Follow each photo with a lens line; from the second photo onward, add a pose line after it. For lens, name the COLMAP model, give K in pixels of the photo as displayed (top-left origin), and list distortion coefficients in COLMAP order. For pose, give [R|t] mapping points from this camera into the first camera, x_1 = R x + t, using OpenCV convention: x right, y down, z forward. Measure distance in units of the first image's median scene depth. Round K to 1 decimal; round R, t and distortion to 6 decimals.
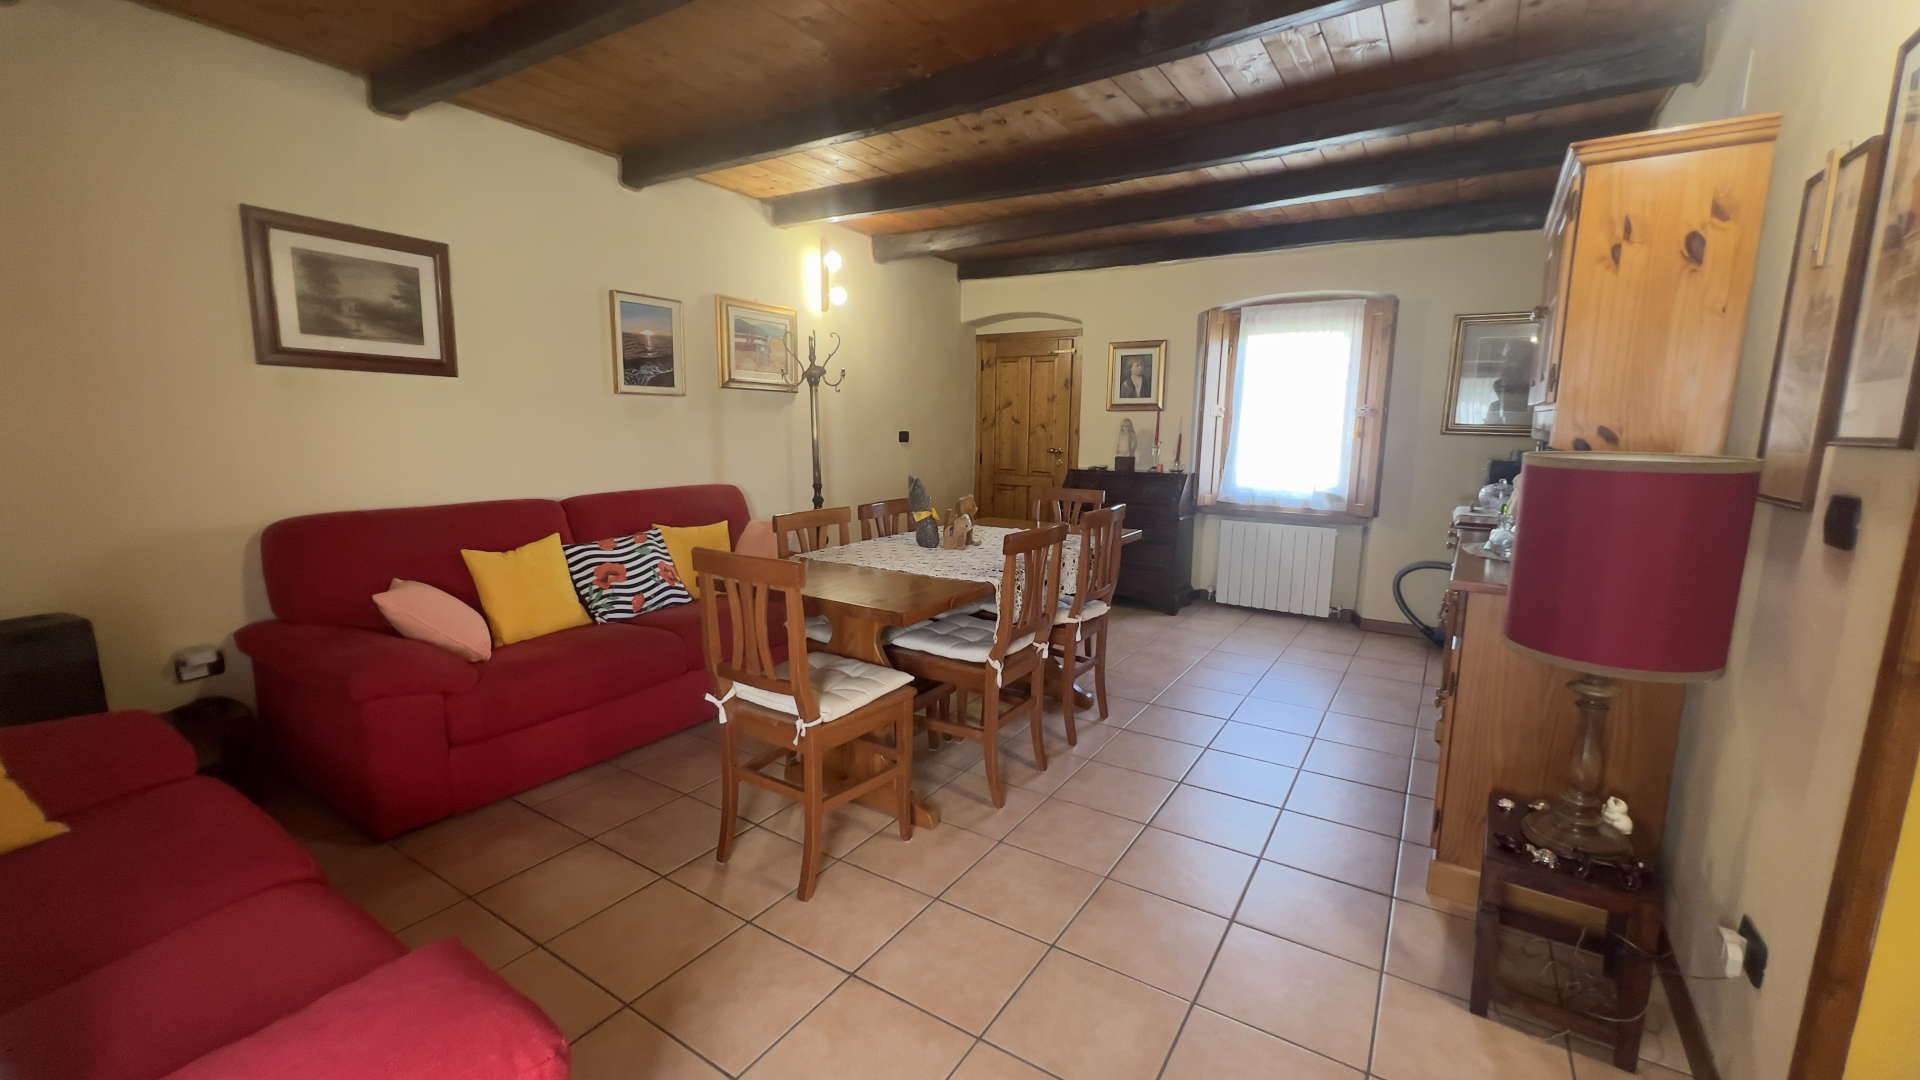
lens RADIAL K [[767.6, 0, 957.2], [0, 767.6, 538.6], [0, 0, 1]] dist [-0.003013, 0.000697]
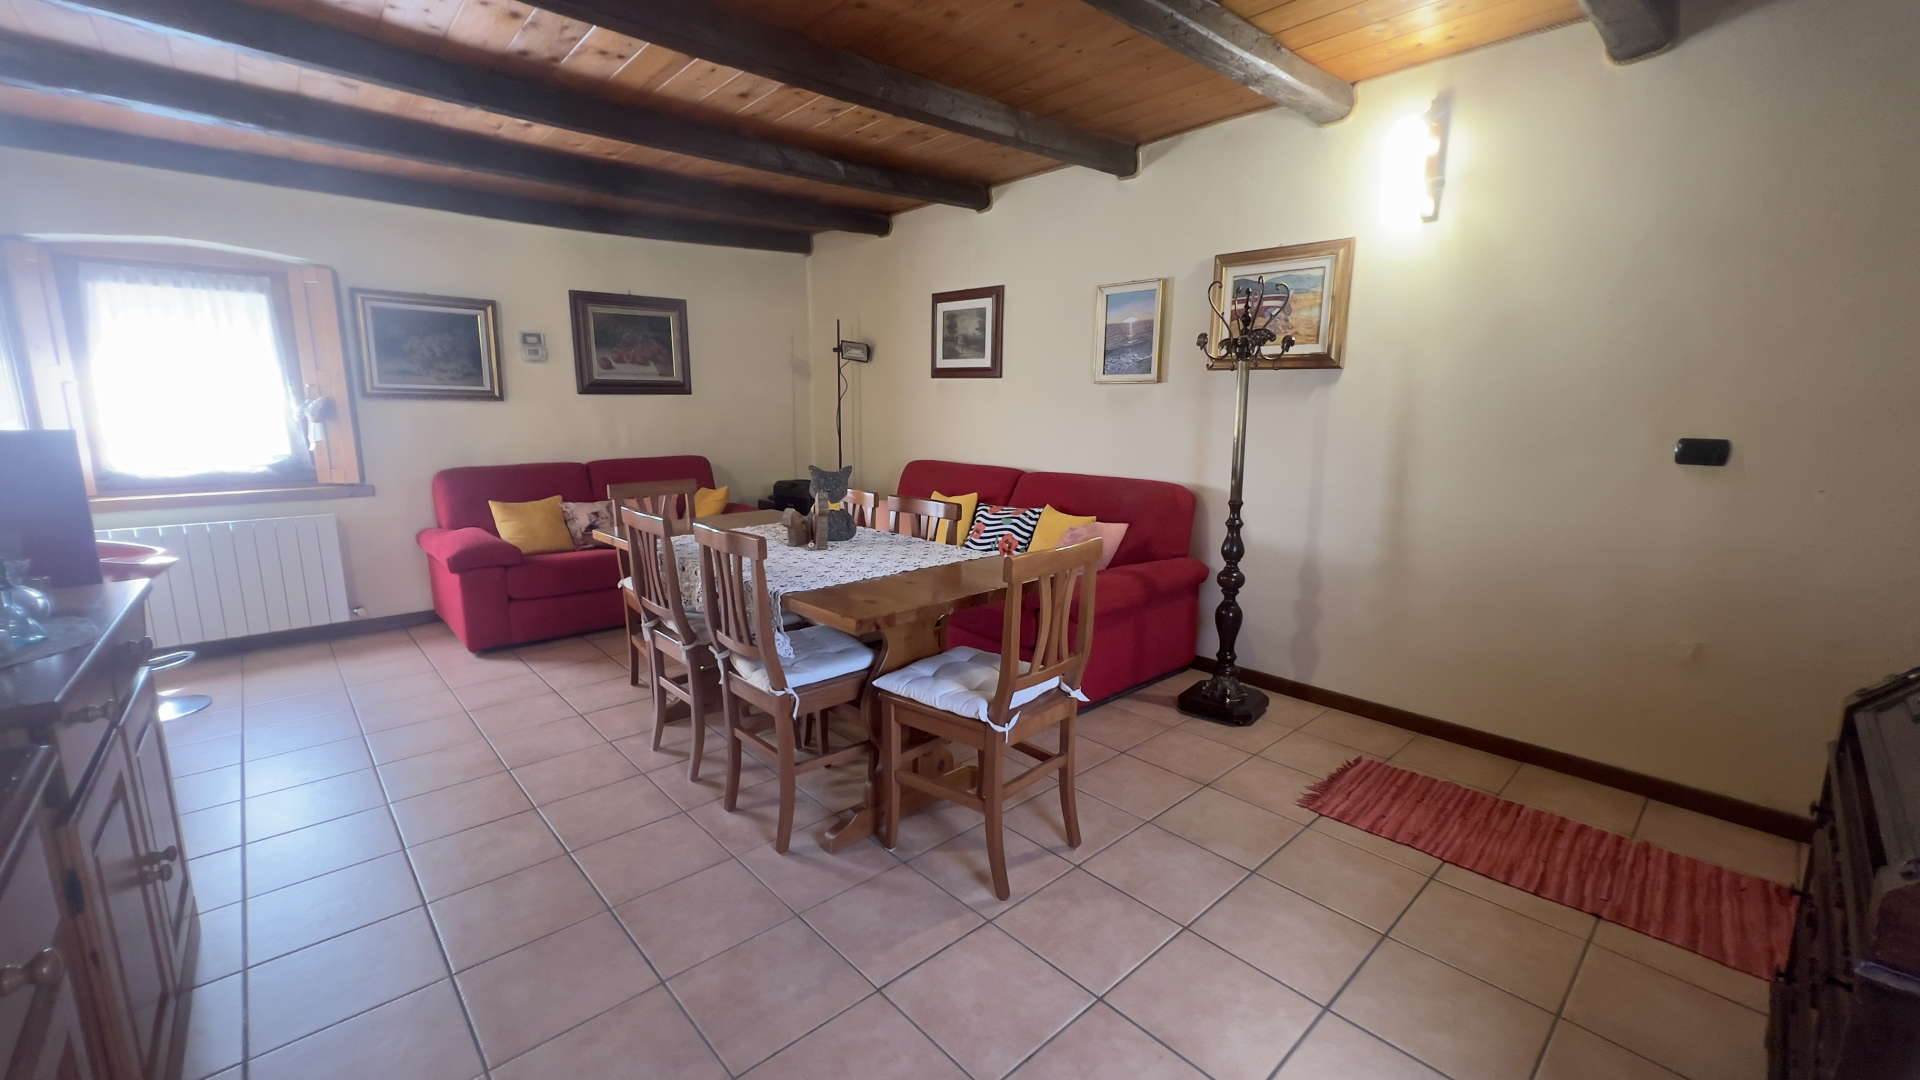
lens RADIAL K [[767.6, 0, 953.2], [0, 767.6, 544.7], [0, 0, 1]] dist [-0.003013, 0.000697]
pose [[-0.256380, 0.160826, -0.953103, 0.637155], [-0.157971, 0.965830, 0.205467, -0.154606], [0.953580, 0.203240, -0.222213, 1.051936]]
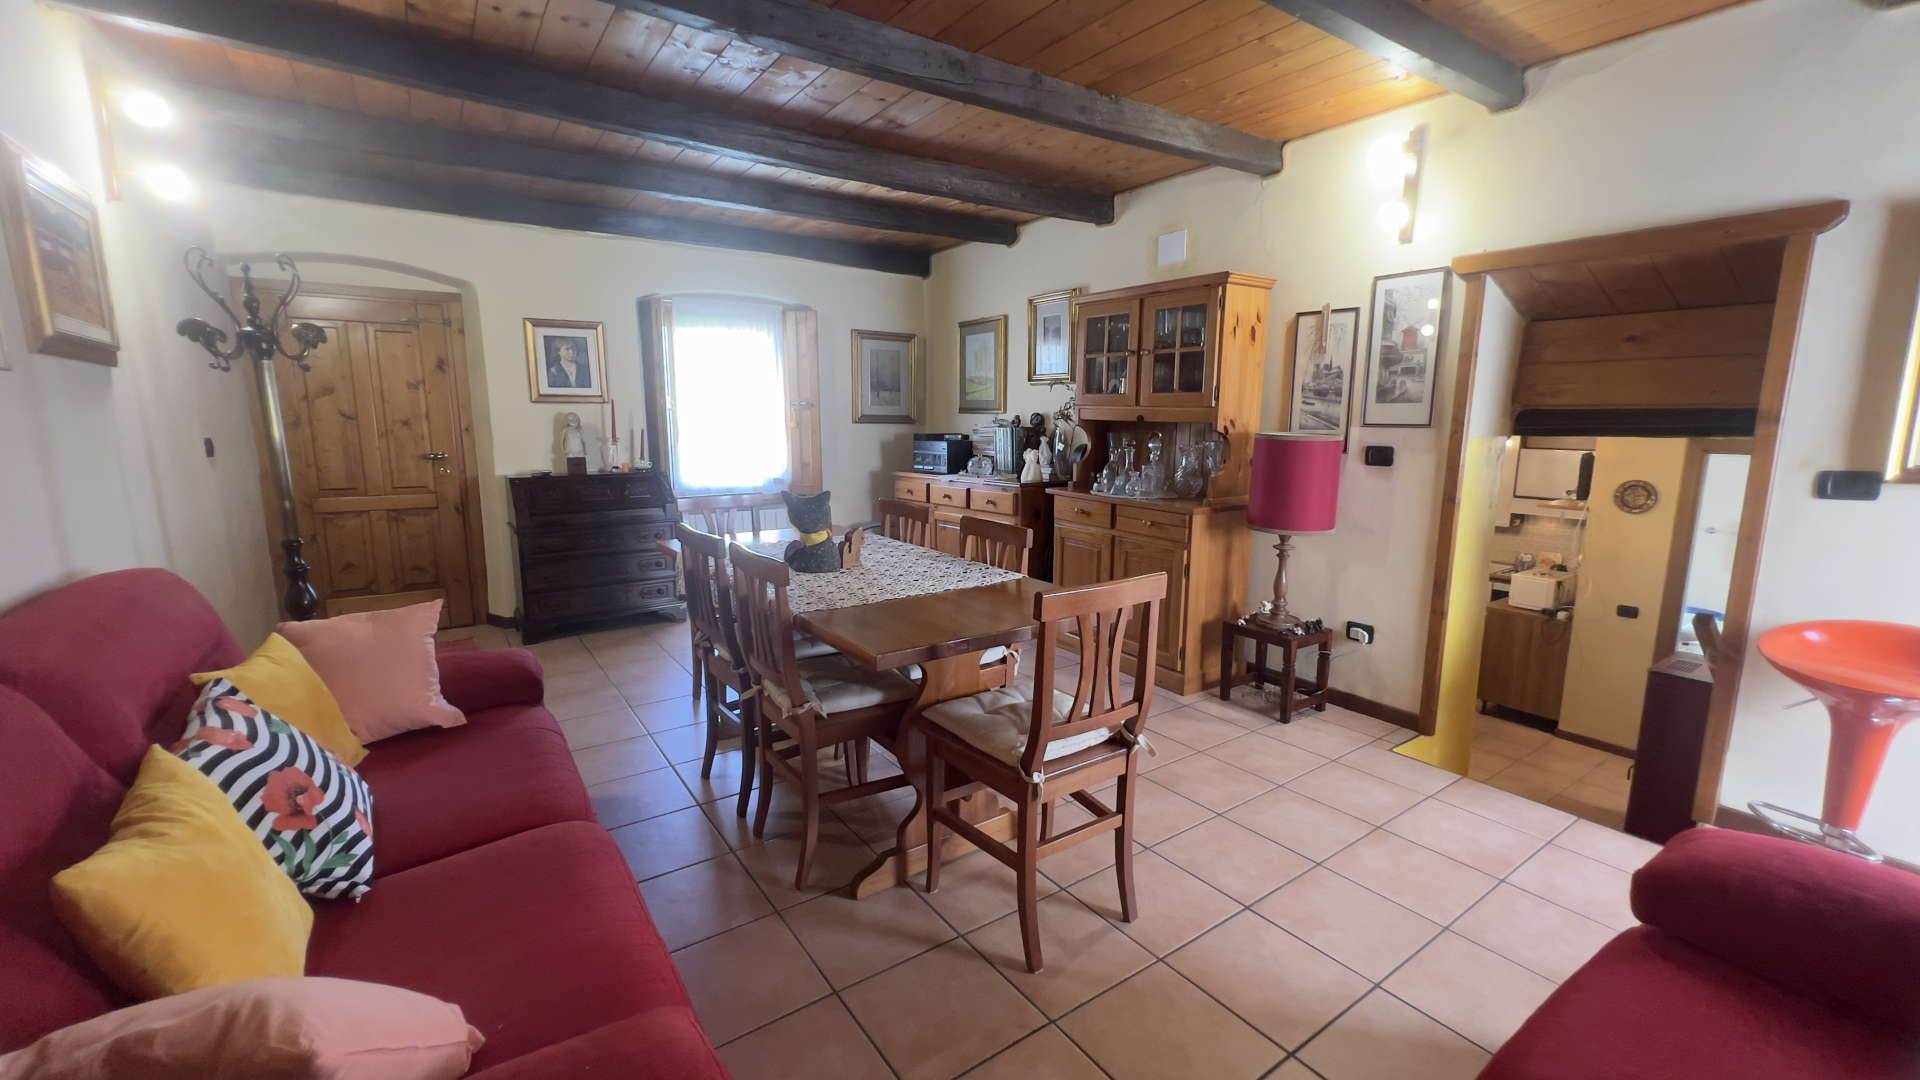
lens RADIAL K [[767.6, 0, 964.5], [0, 767.6, 546.6], [0, 0, 1]] dist [-0.003013, 0.000697]
pose [[0.381236, -0.167197, 0.909233, -0.576478], [0.141024, 0.982517, 0.121543, -0.076075], [-0.913658, 0.081887, 0.398150, 0.406590]]
